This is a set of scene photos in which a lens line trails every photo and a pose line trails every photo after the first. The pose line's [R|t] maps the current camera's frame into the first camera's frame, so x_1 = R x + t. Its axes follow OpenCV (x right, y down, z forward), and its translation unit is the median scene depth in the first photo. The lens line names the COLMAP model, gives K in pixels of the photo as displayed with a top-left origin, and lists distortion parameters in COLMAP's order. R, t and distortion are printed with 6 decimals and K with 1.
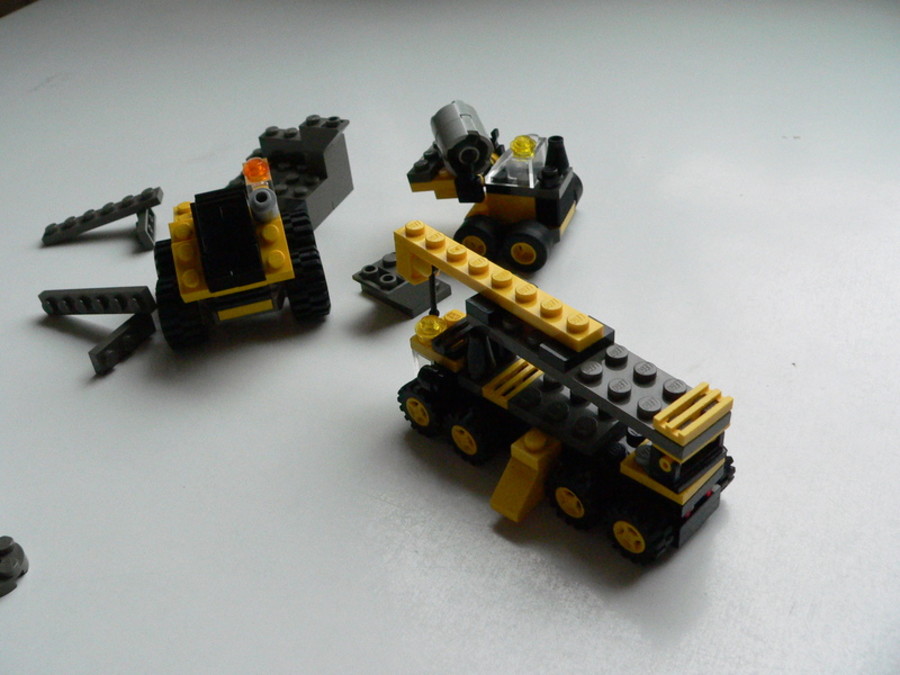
lens RADIAL K [[970.5, 0, 444.5], [0, 970.5, 338.9], [0, 0, 1]] dist [-0.152203, 0.000000]
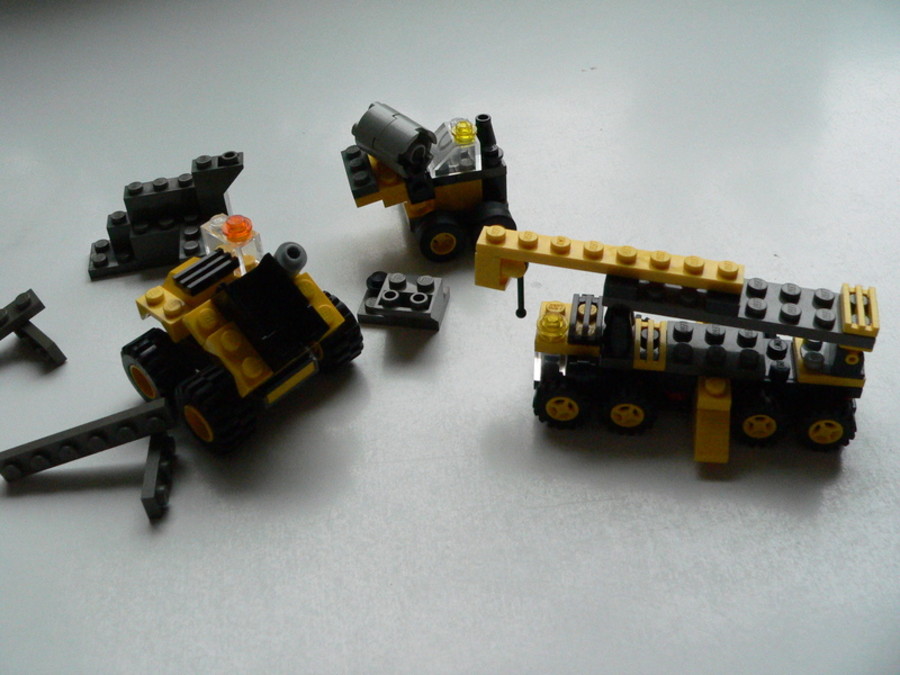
lens RADIAL K [[970.5, 0, 444.3], [0, 970.5, 336.9], [0, 0, 1]] dist [-0.152203, 0.000000]
pose [[0.824693, -0.328925, 0.460098, -0.456561], [0.314299, 0.942849, 0.110687, -0.115943], [-0.470211, 0.053326, 0.880942, 0.145024]]
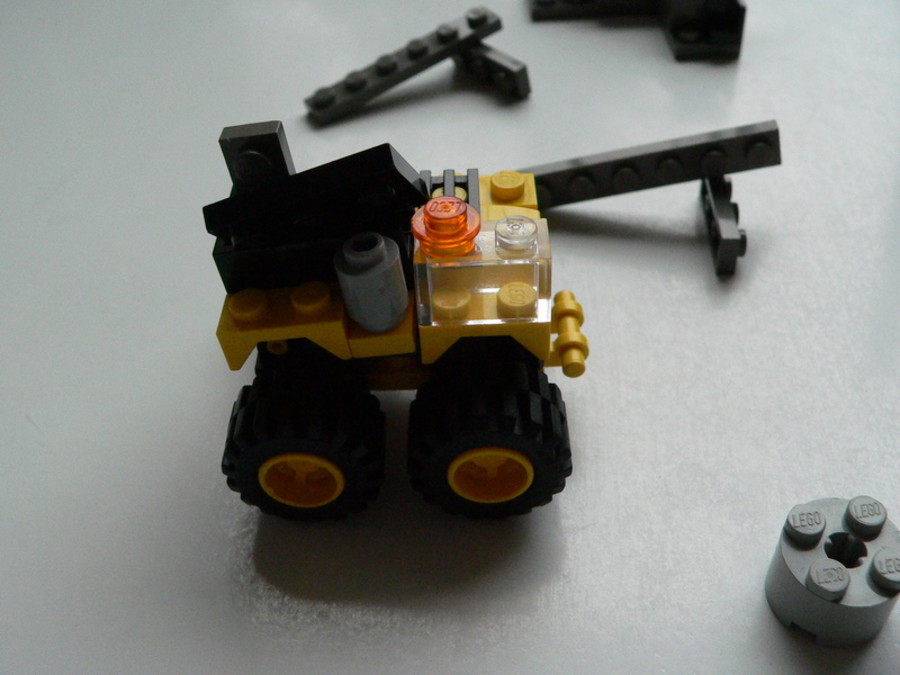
lens RADIAL K [[970.5, 0, 460.3], [0, 970.5, 316.5], [0, 0, 1]] dist [-0.152203, 0.000000]
pose [[0.901171, -0.239660, 0.361183, -0.689658], [0.217613, 0.970775, 0.101193, -0.031451], [-0.374880, -0.012594, 0.926988, 0.483008]]
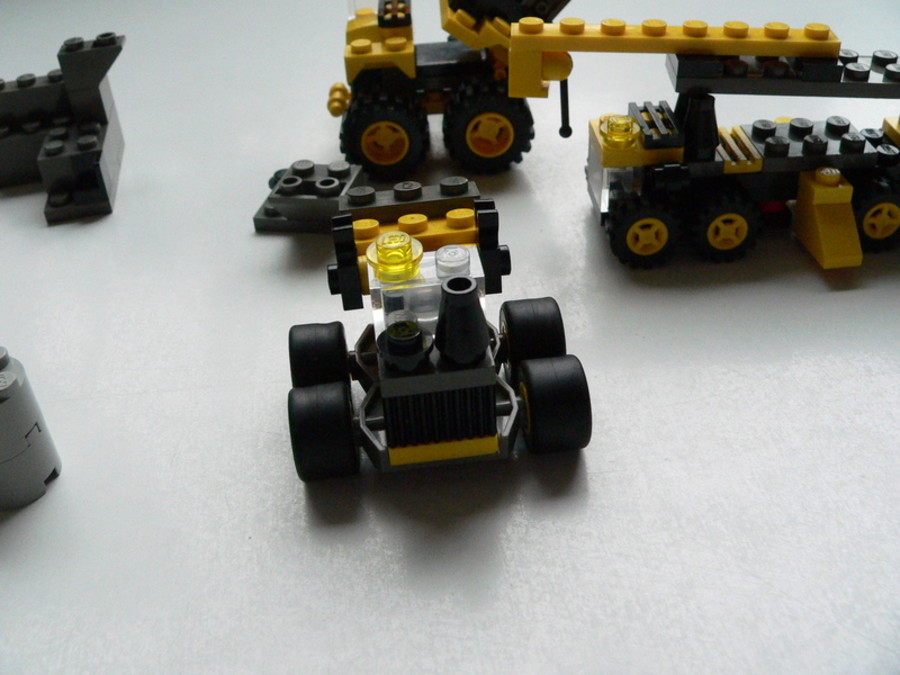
lens RADIAL K [[970.5, 0, 440.7], [0, 970.5, 331.2], [0, 0, 1]] dist [-0.152203, 0.000000]
pose [[0.825848, -0.290428, 0.483349, -0.341503], [0.319957, 0.947166, 0.022443, 0.047950], [-0.464330, 0.136116, 0.875140, 0.332983]]
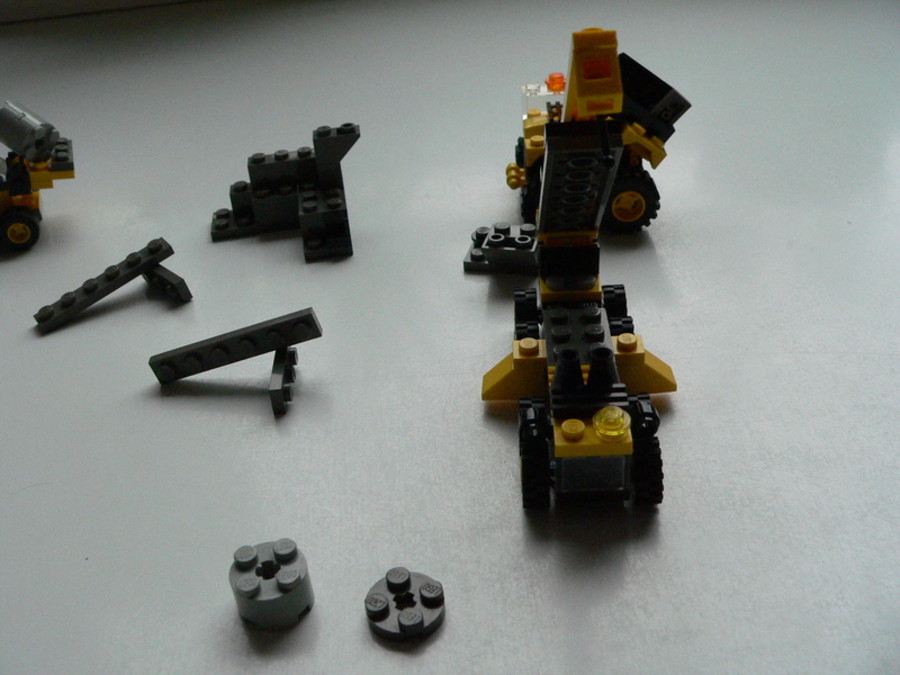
lens RADIAL K [[970.5, 0, 457.5], [0, 970.5, 341.5], [0, 0, 1]] dist [-0.152203, 0.000000]
pose [[0.849155, -0.257905, 0.460891, -0.582190], [0.299896, 0.953786, -0.018815, 0.037154], [-0.434739, 0.154196, 0.887257, 0.123801]]
